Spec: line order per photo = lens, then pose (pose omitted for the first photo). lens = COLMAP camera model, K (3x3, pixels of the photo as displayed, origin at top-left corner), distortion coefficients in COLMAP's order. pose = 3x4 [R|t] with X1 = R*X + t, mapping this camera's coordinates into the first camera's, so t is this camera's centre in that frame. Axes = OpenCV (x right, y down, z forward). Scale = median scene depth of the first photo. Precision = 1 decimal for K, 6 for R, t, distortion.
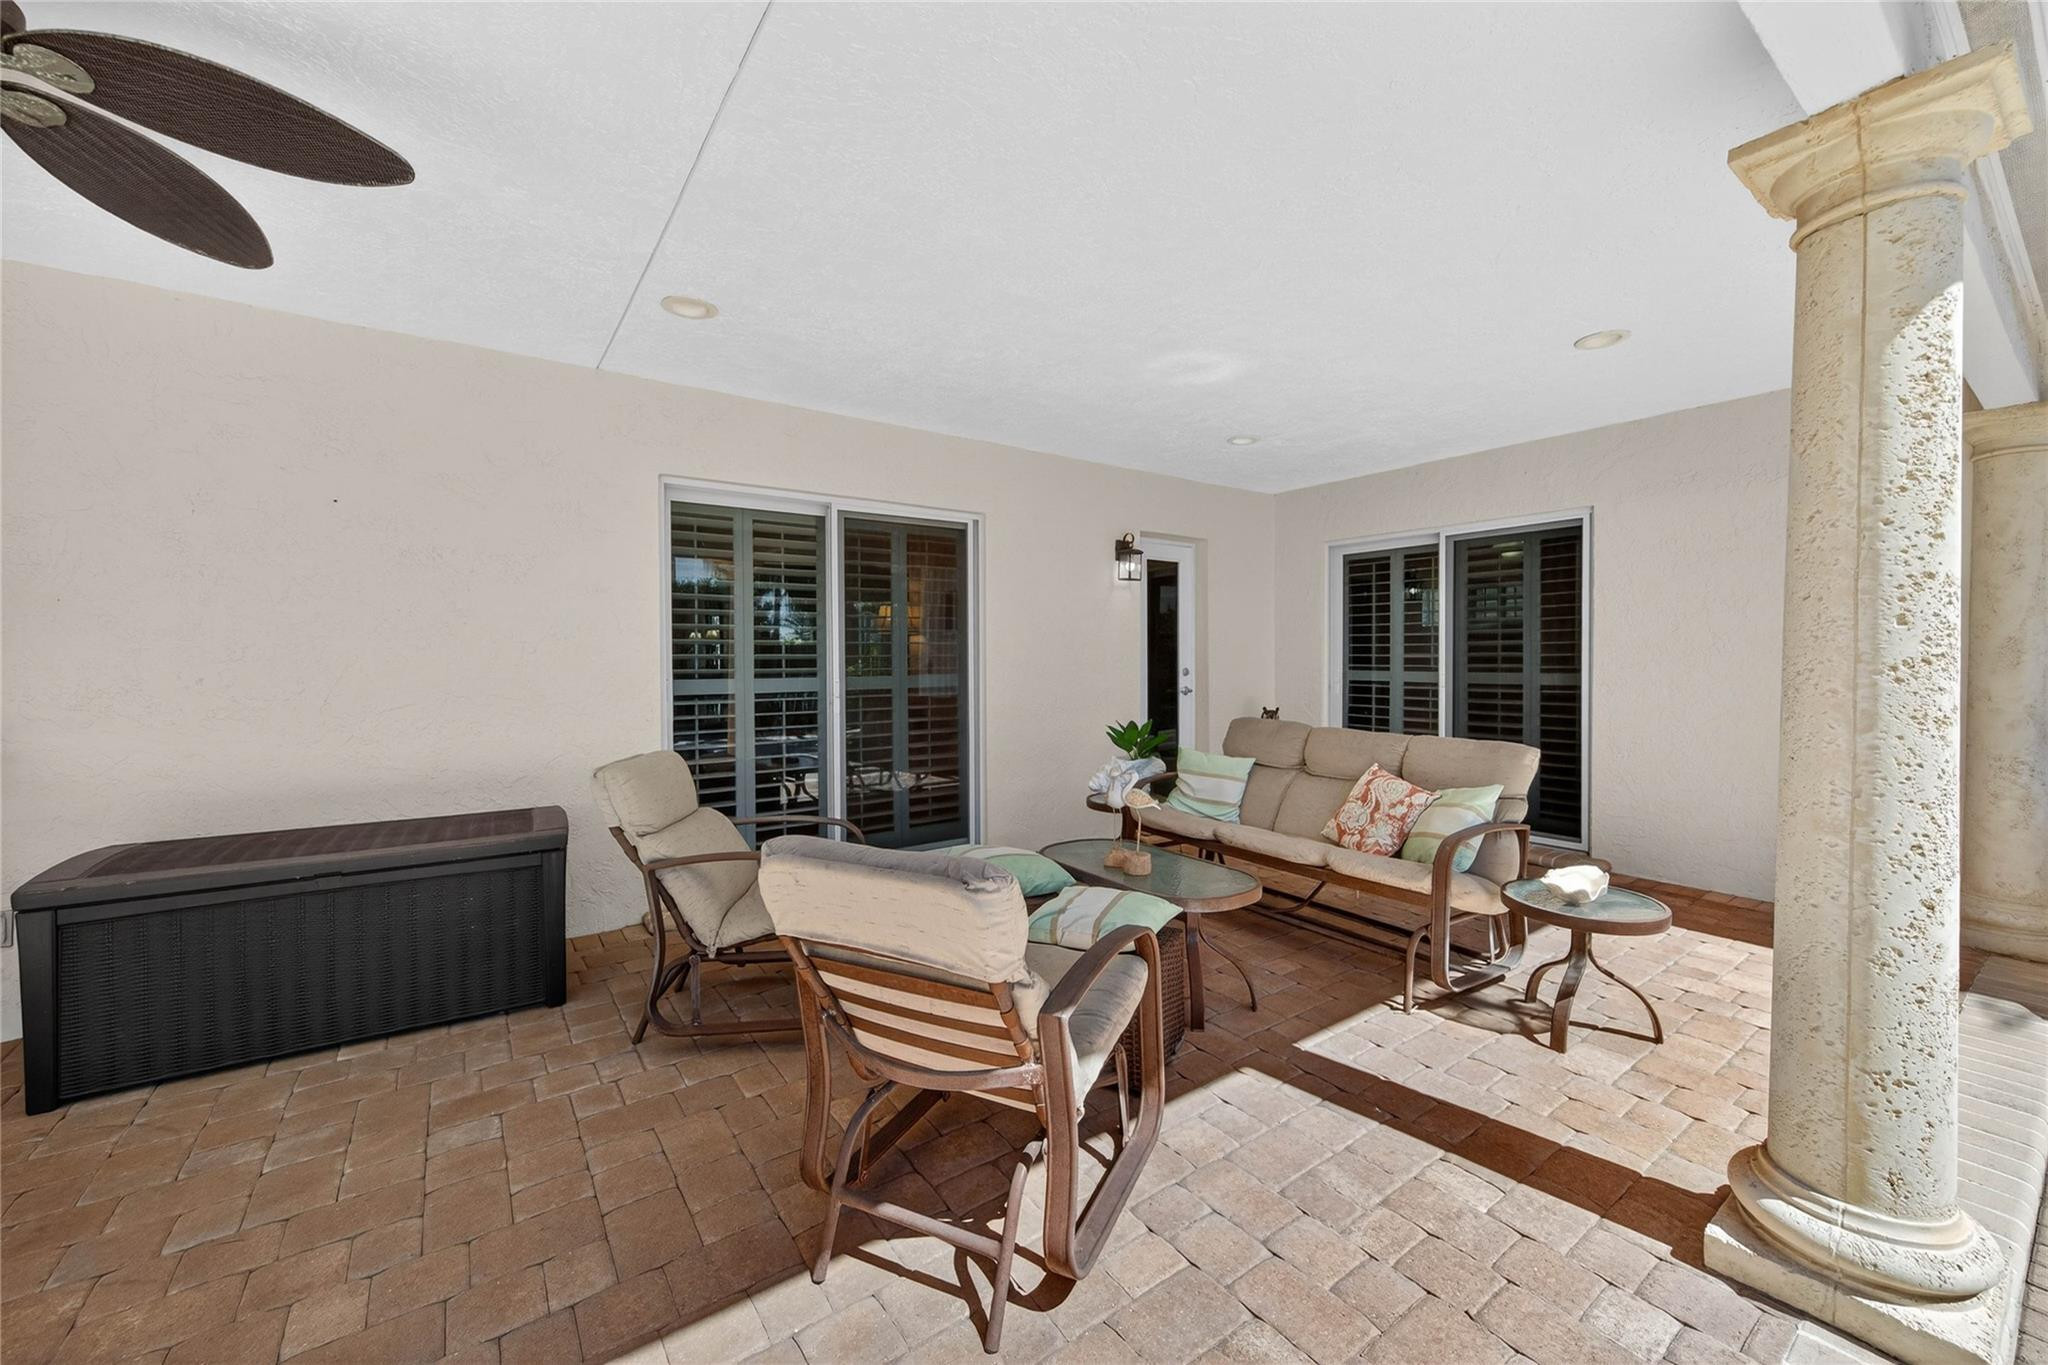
lens RADIAL K [[805.8, 0, 1023.4], [0, 805.8, 656.8], [0, 0, 1]] dist [-0.000055, -0.000191]
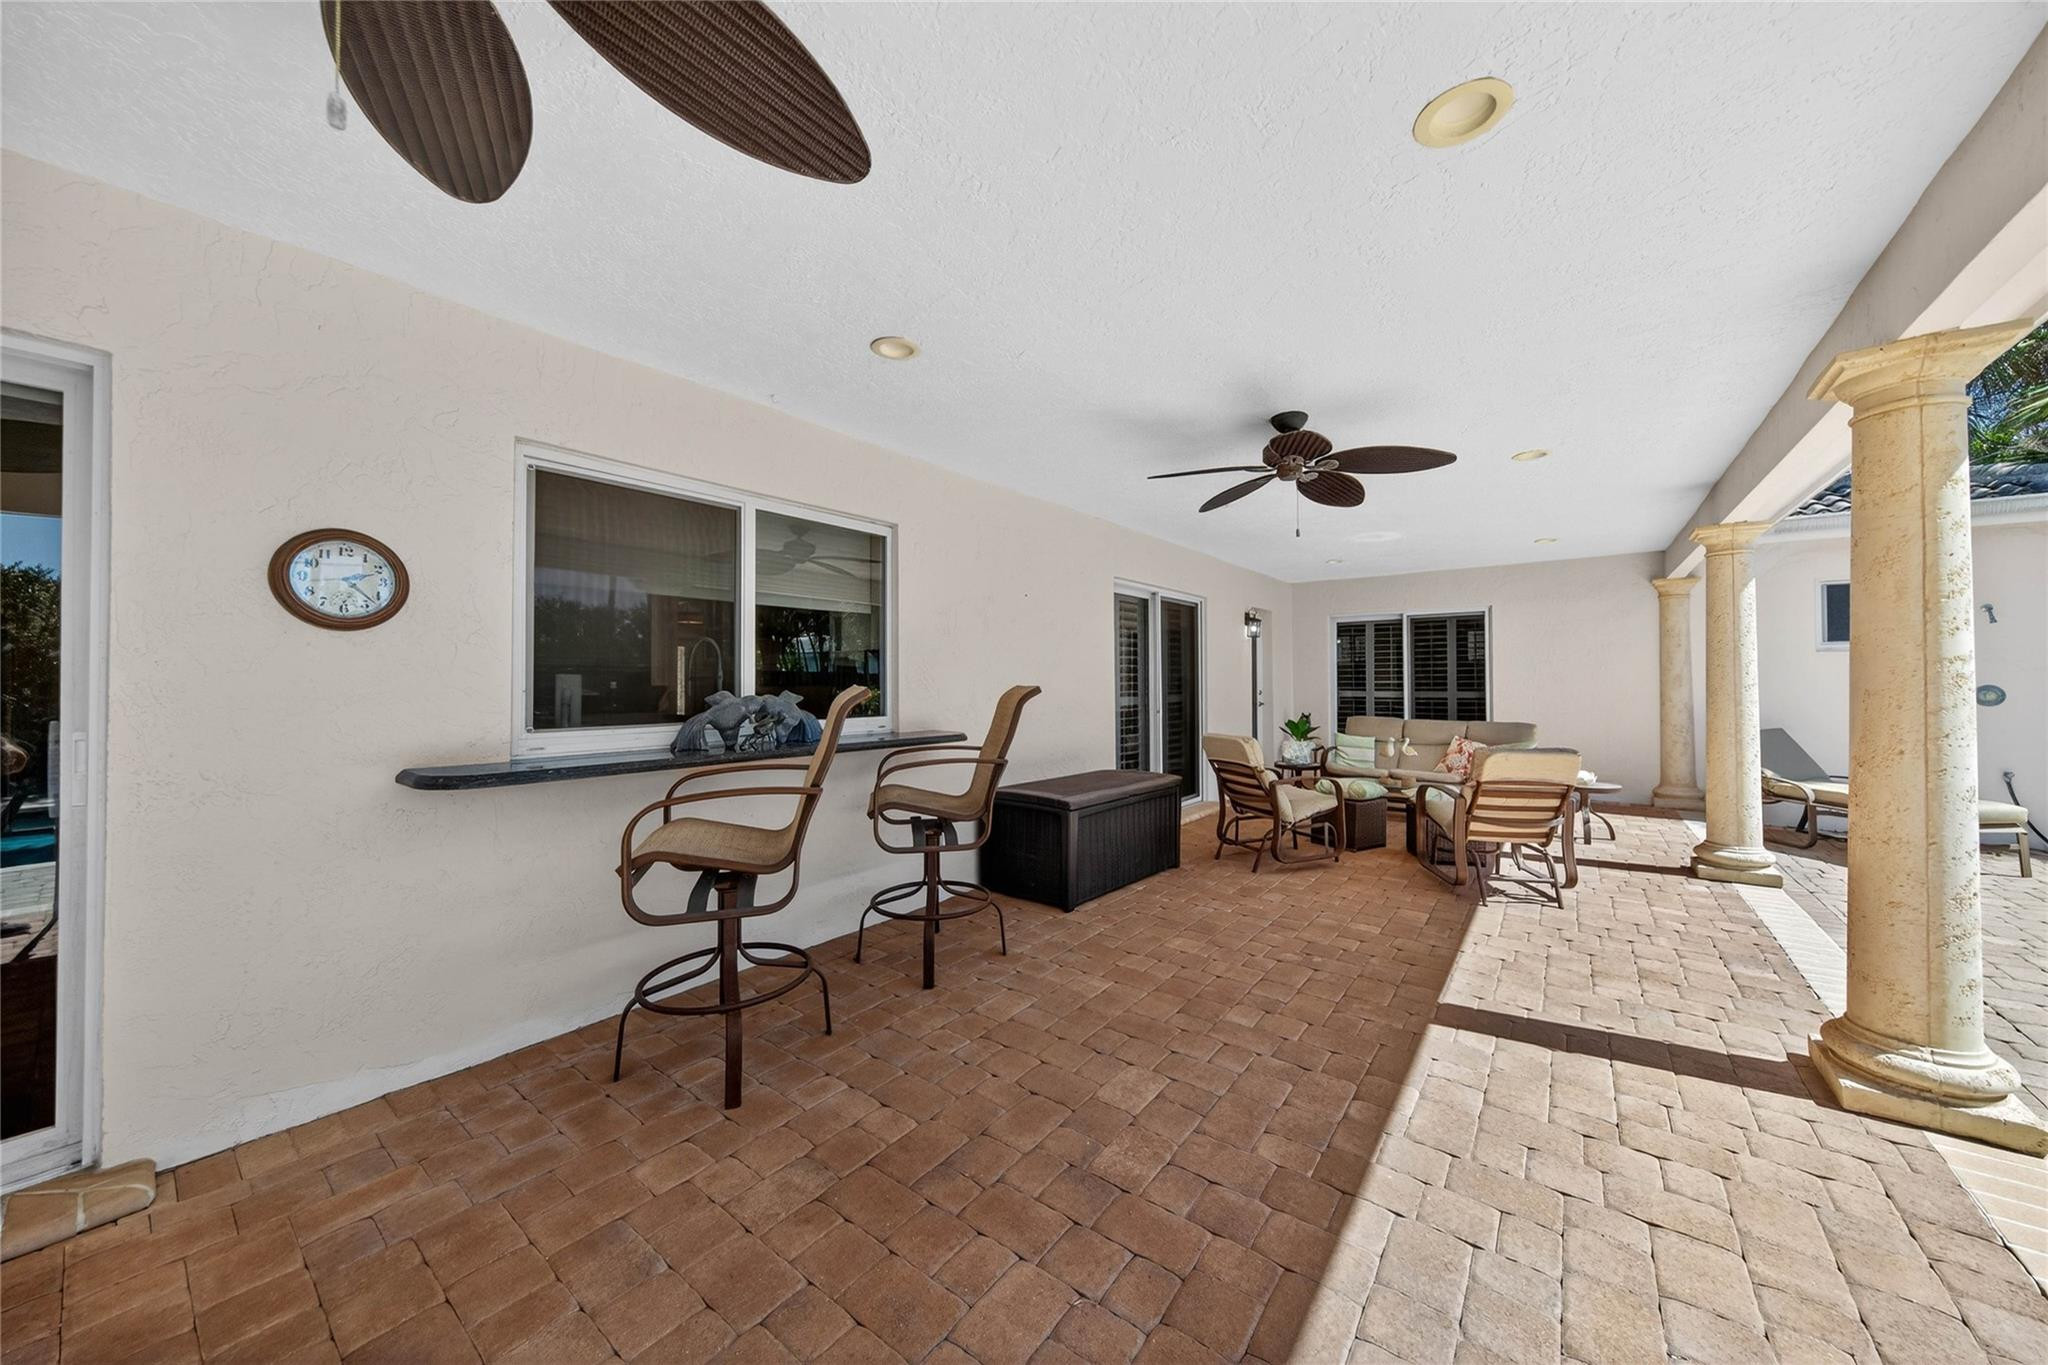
lens RADIAL K [[729.4, 0, 1026.6], [0, 729.4, 670.2], [0, 0, 1]] dist [0.001220, 0.000034]
pose [[0.947159, 0.008468, 0.320654, -1.258036], [-0.002205, 0.999800, -0.019889, 0.008190], [-0.320758, 0.018131, 0.946988, -0.439048]]
